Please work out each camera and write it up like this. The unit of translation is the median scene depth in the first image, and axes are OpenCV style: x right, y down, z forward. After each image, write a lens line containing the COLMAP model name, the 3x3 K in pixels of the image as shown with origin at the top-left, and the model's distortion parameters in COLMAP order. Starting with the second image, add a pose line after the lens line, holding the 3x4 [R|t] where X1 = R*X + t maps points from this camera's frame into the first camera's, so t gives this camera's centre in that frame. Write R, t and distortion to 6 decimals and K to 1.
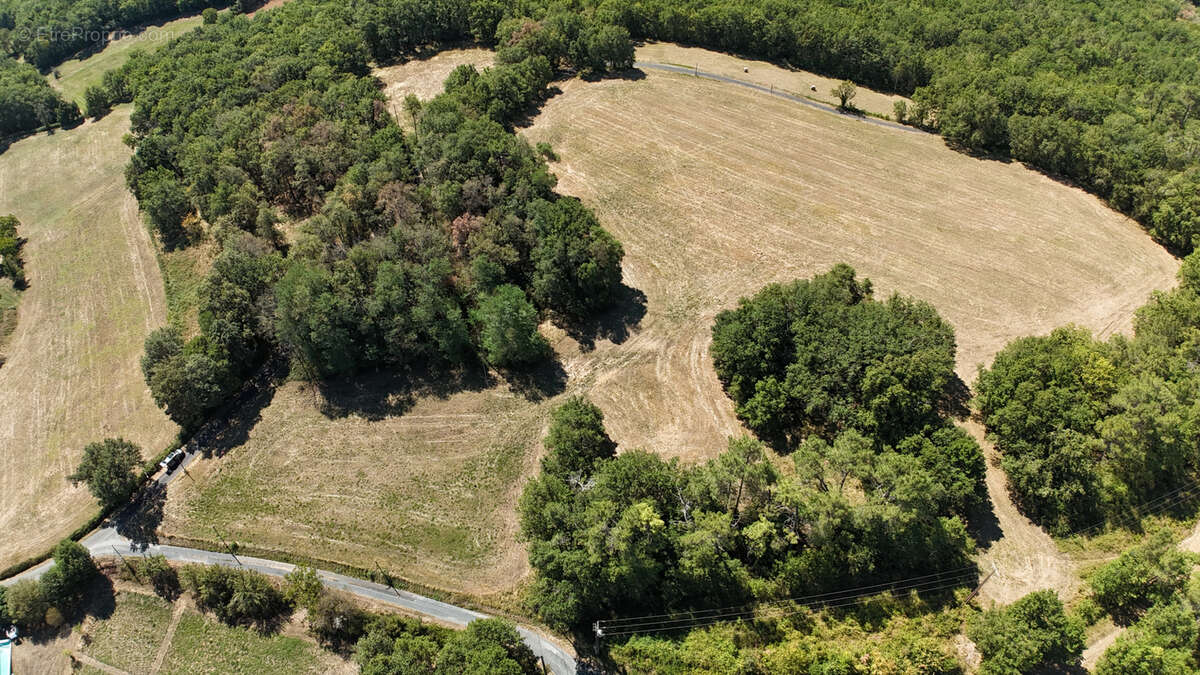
lens RADIAL K [[737.1, 0, 600.0], [0, 737.1, 337.5], [0, 0, 1]] dist [-0.183878, 0.020872]
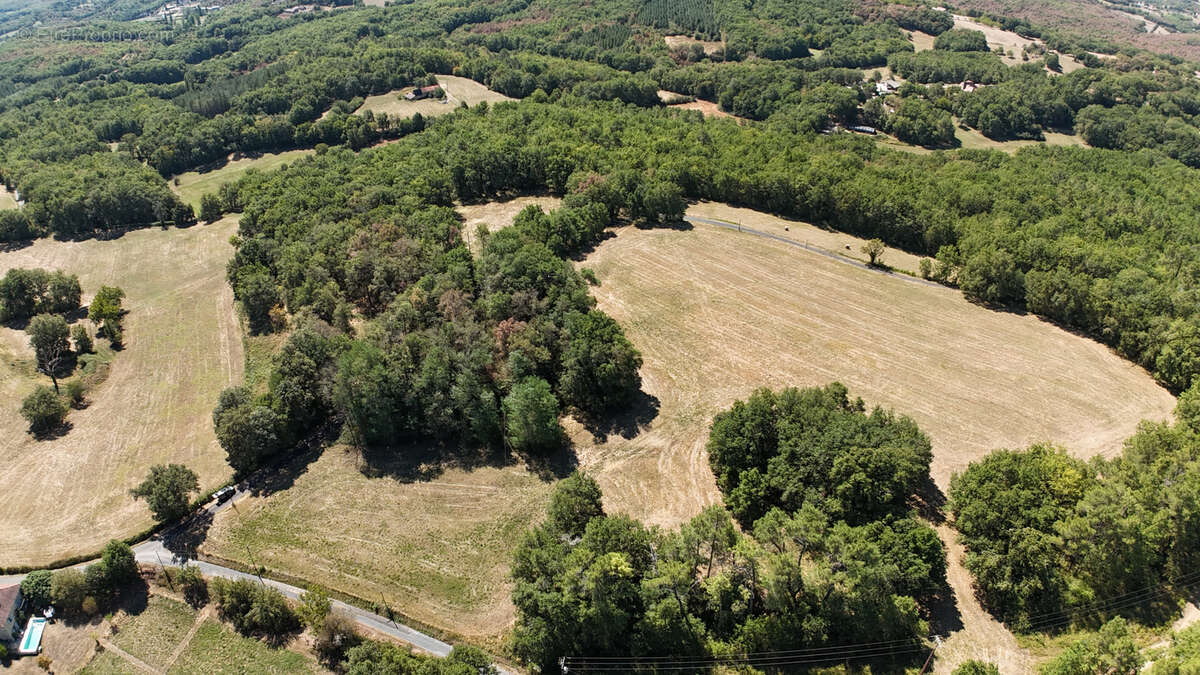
lens RADIAL K [[737.1, 0, 600.0], [0, 737.1, 337.5], [0, 0, 1]] dist [-0.183878, 0.020872]
pose [[0.990707, 0.078294, -0.111222, 0.094067], [-0.101937, 0.968769, -0.226044, 0.114874], [0.090051, 0.235281, 0.967747, -0.111406]]
